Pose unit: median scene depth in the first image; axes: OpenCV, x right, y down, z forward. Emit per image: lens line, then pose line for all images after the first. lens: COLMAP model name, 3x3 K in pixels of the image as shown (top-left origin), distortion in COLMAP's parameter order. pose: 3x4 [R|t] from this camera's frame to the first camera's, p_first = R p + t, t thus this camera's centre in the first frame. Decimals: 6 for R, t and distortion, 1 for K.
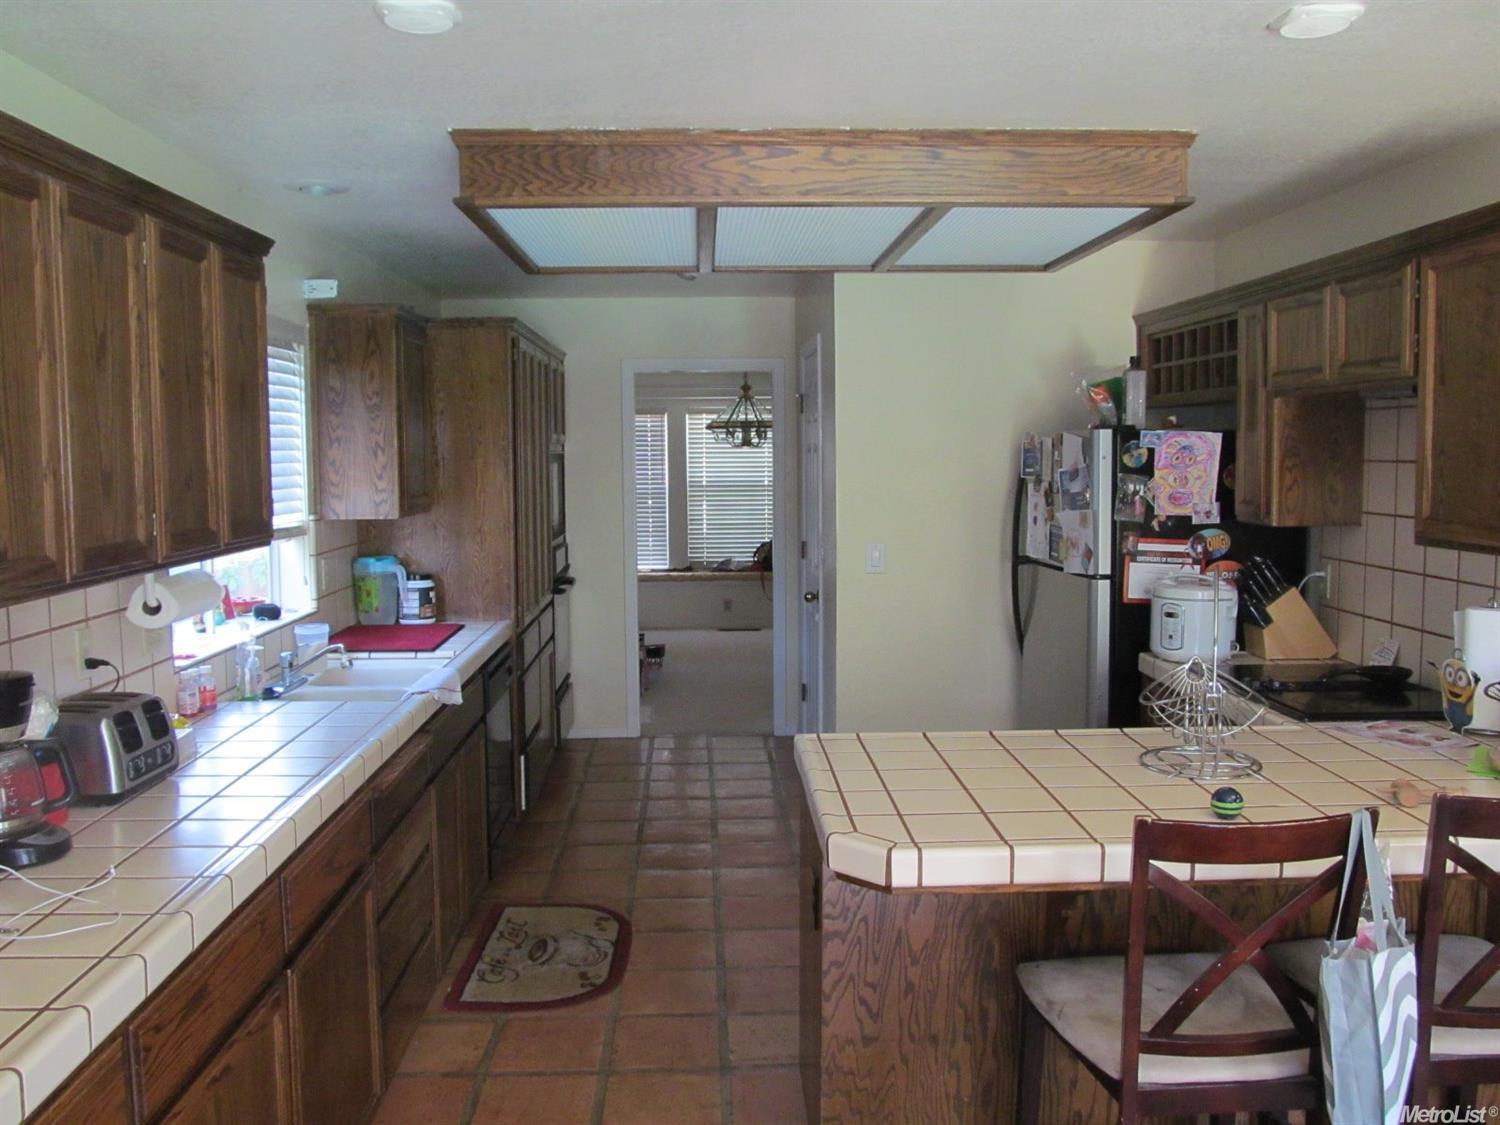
lens RADIAL K [[1246.9, 0, 747.1], [0, 1246.9, 562.4], [0, 0, 1]] dist [-0.066137, 0.034206]
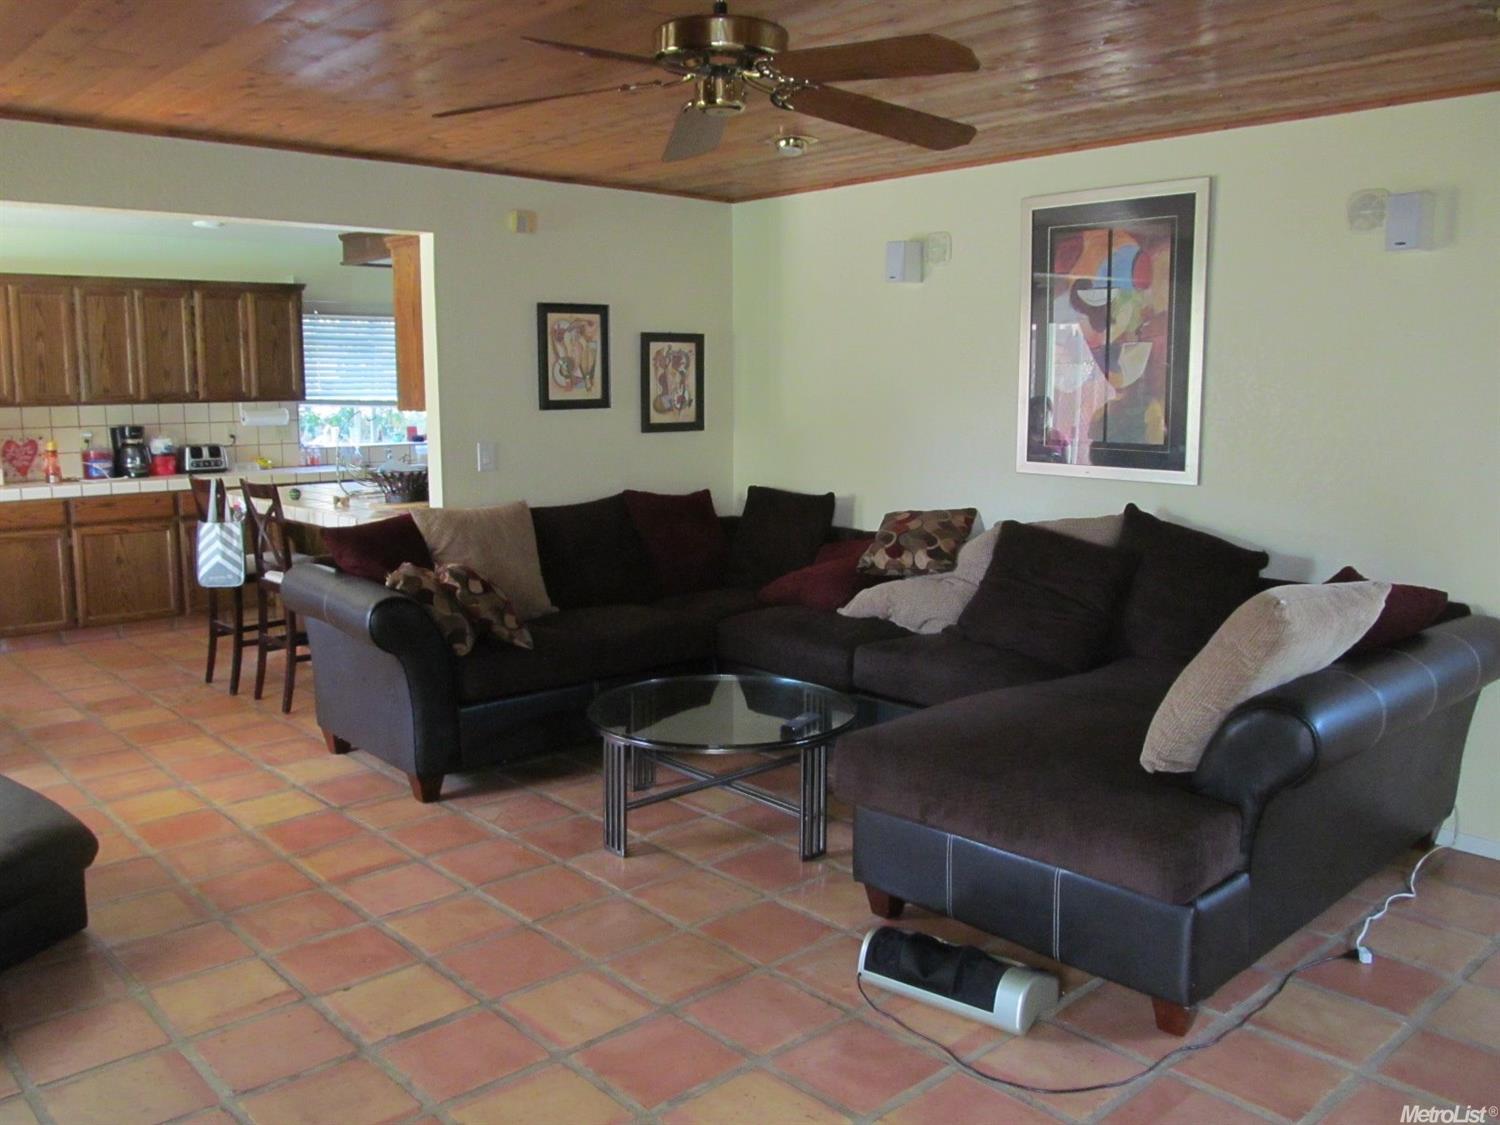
lens RADIAL K [[1246.9, 0, 752.2], [0, 1246.9, 558.3], [0, 0, 1]] dist [-0.066137, 0.034206]
pose [[0.651470, 0.116103, -0.749738, 2.206773], [-0.074132, 0.993234, 0.089394, 0.013236], [0.755044, -0.002658, 0.655669, -0.006961]]
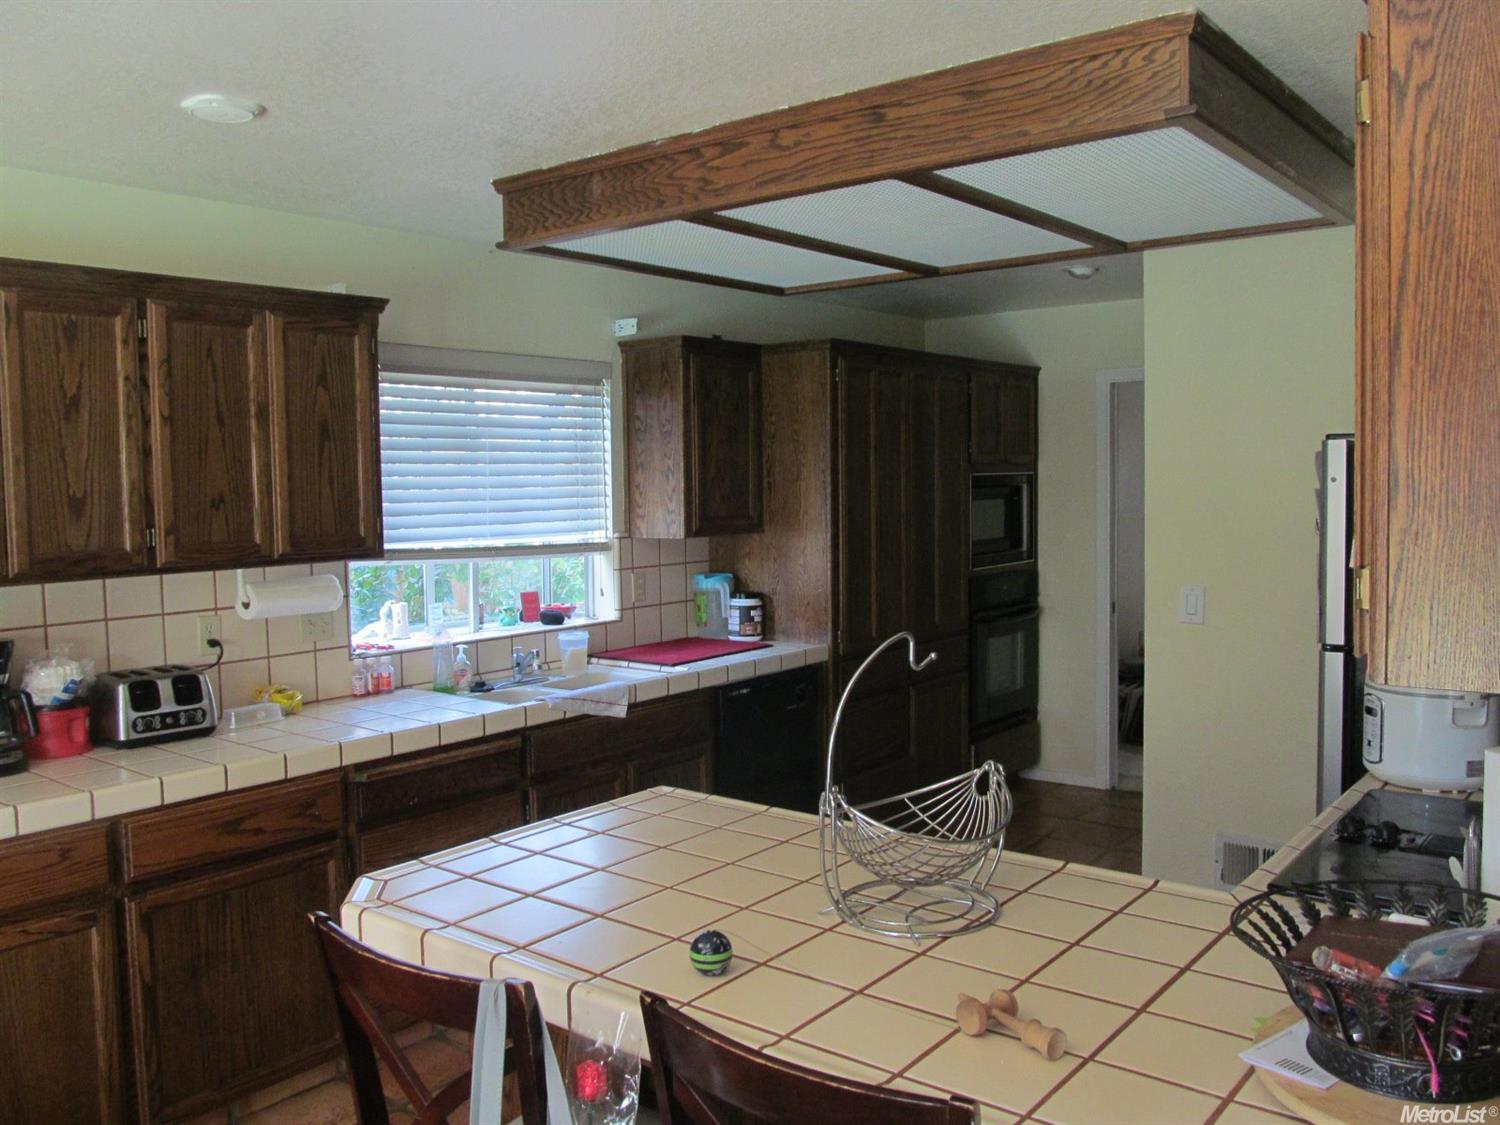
lens RADIAL K [[1246.9, 0, 744.8], [0, 1246.9, 559.4], [0, 0, 1]] dist [-0.066137, 0.034206]
pose [[0.759274, 0.038115, -0.649654, 0.631772], [-0.049099, 0.998793, 0.001216, -0.030227], [0.648916, 0.030974, 0.760229, 0.321009]]
